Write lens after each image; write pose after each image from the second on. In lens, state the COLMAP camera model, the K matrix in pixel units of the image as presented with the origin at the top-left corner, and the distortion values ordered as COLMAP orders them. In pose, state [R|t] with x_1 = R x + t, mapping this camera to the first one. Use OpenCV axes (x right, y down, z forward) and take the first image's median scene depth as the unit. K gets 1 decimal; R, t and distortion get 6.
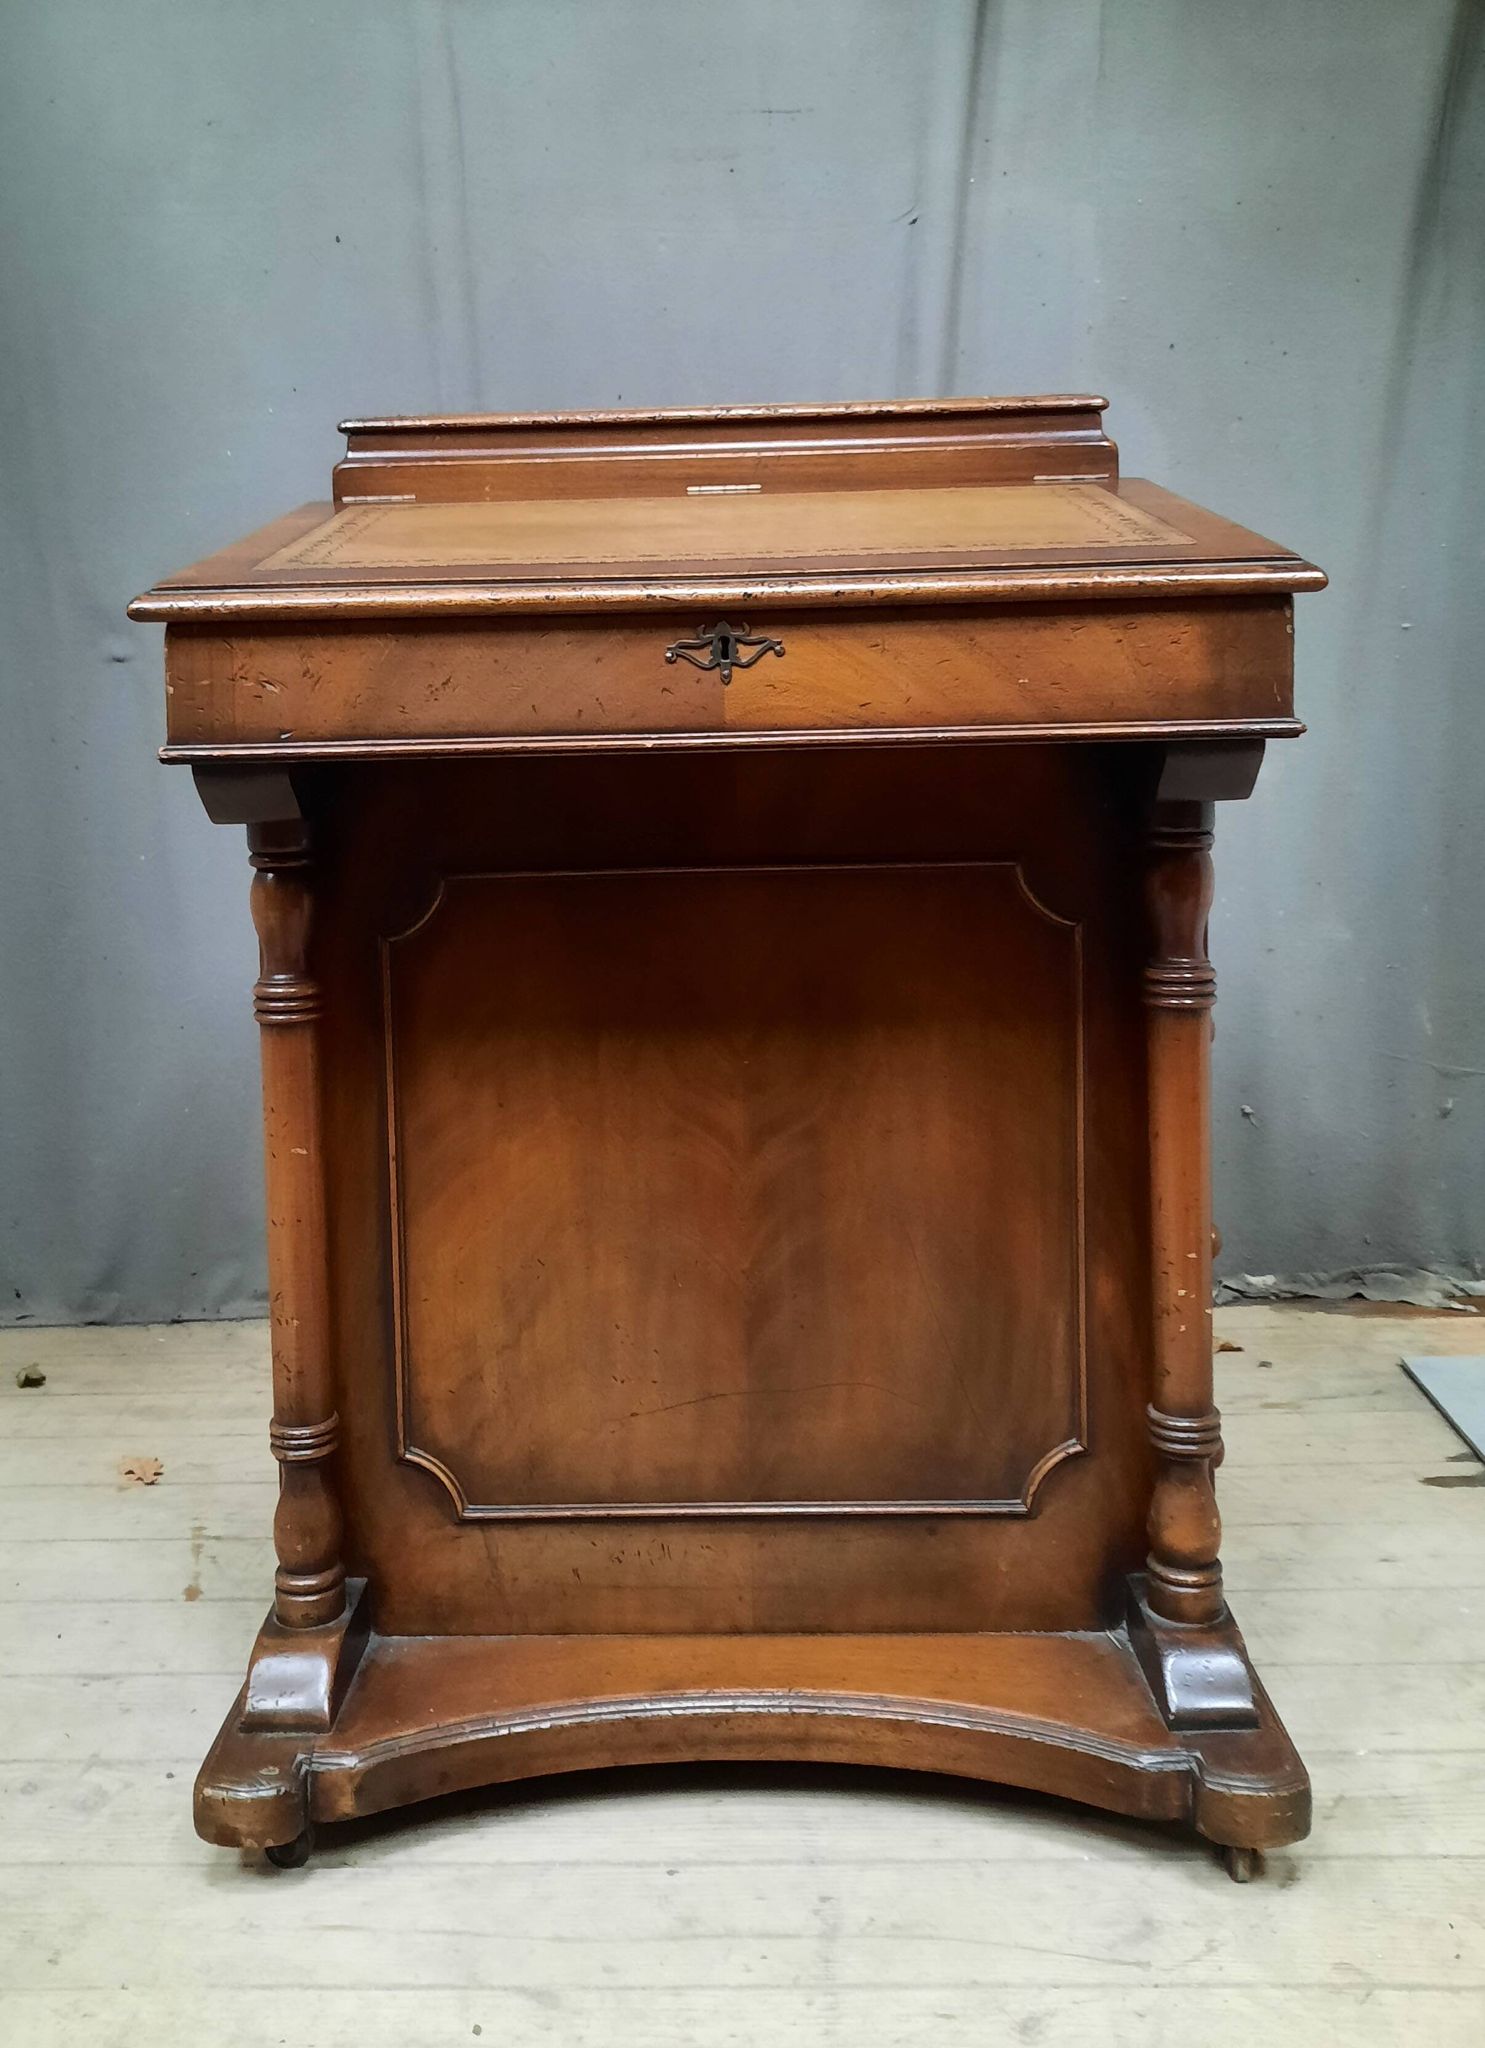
lens RADIAL K [[1840.0, 0, 671.4], [0, 1840.0, 799.0], [0, 0, 1]] dist [0.012235, -0.014919]
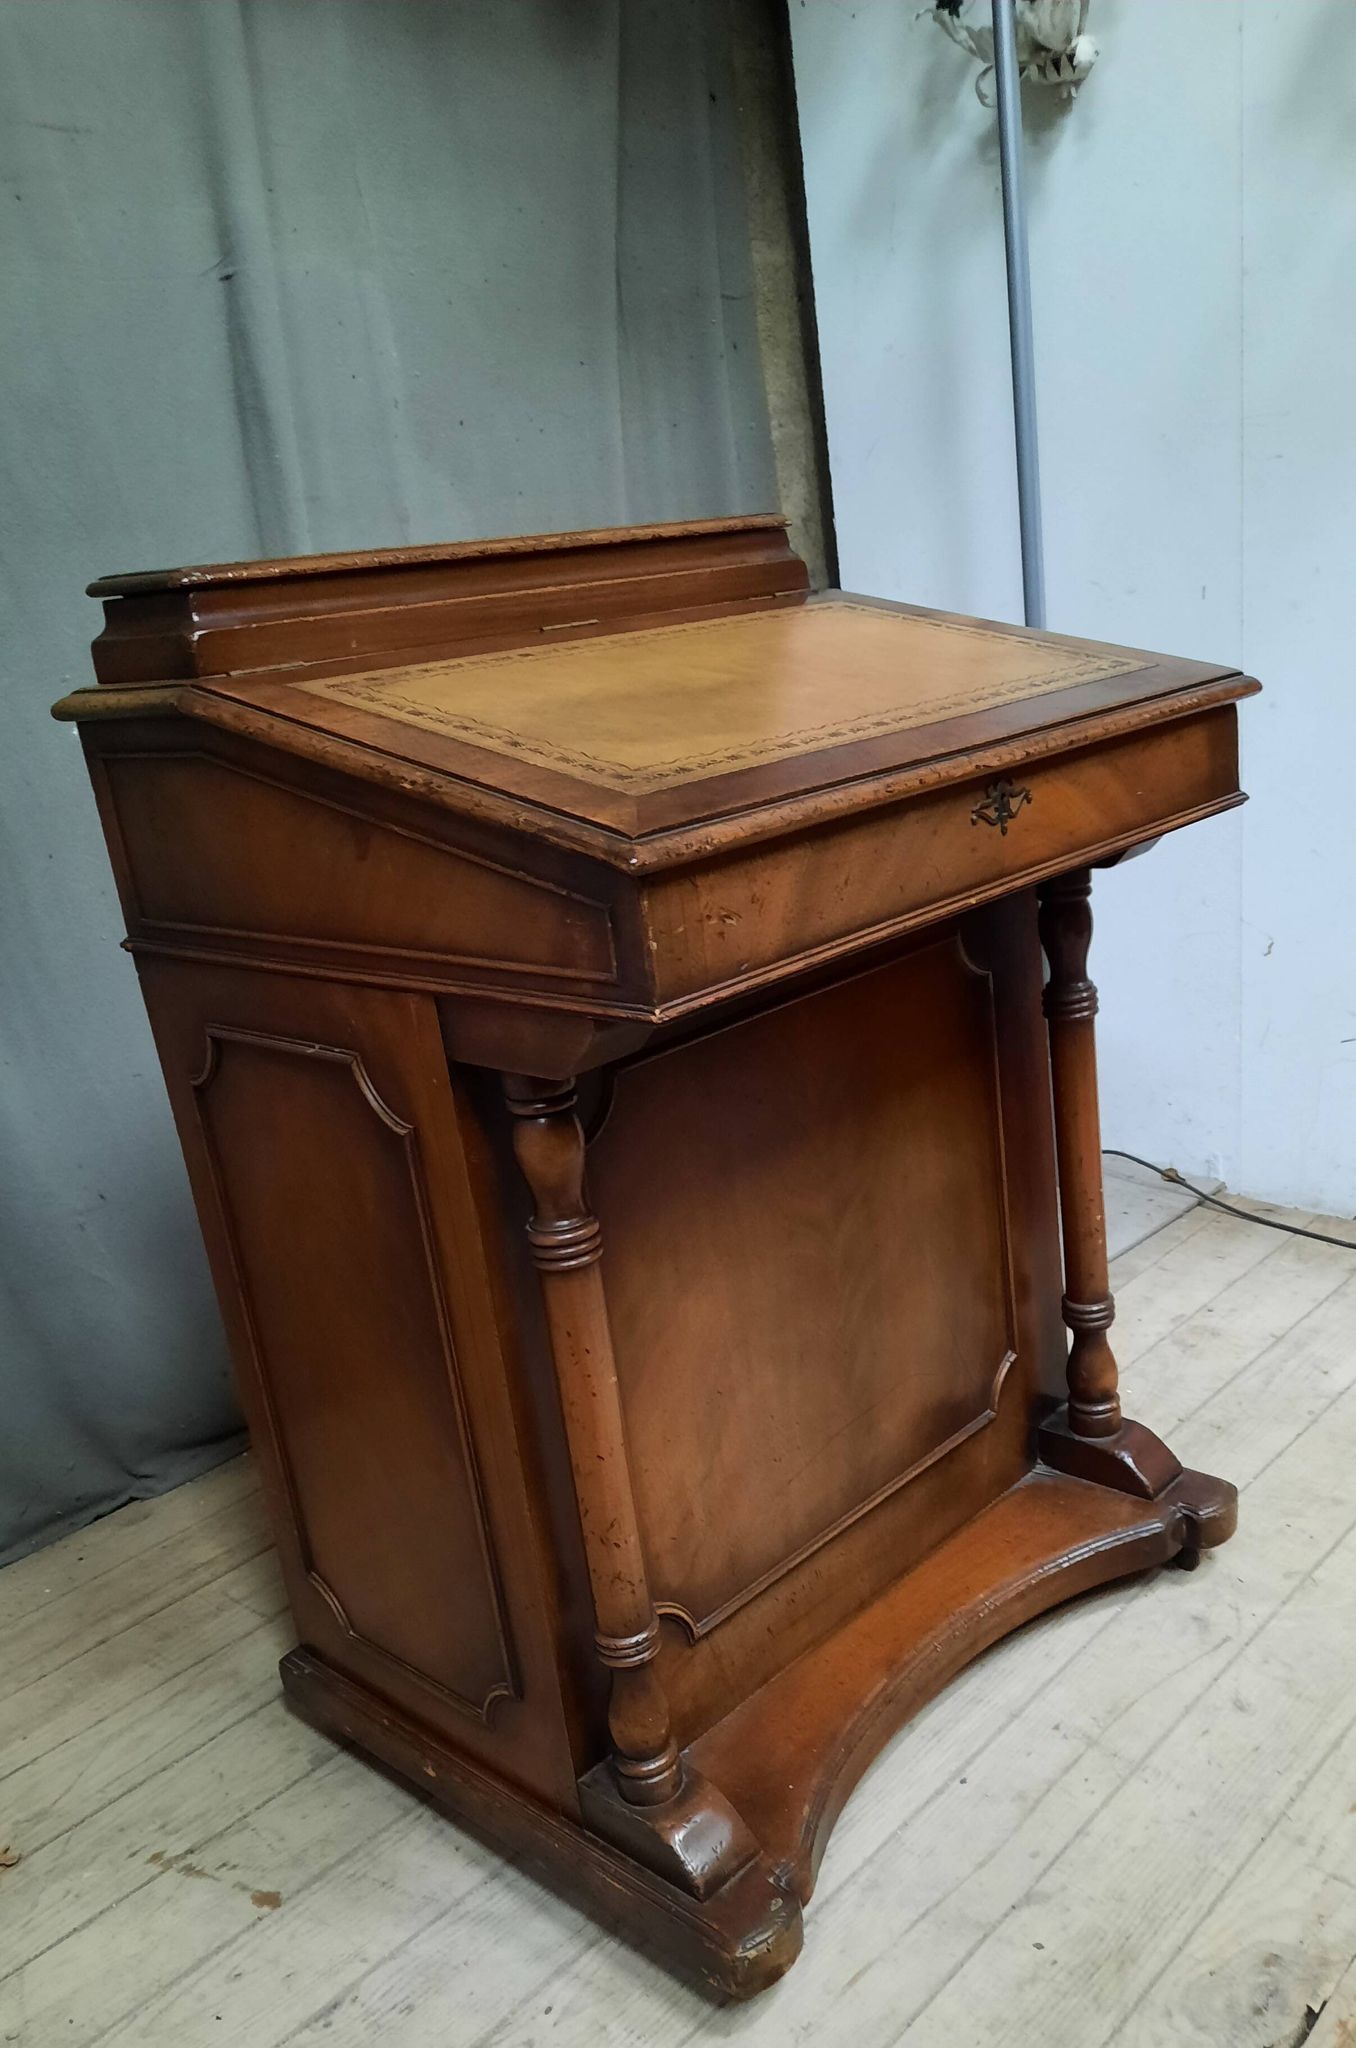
lens RADIAL K [[1684.0, 0, 739.8], [0, 1684.0, 1123.2], [0, 0, 1]] dist [0.036566, -0.036093]
pose [[0.650521, -0.291030, 0.701516, -0.750623], [0.143341, 0.954115, 0.262901, -0.165809], [-0.745839, -0.070467, 0.662389, 0.367023]]
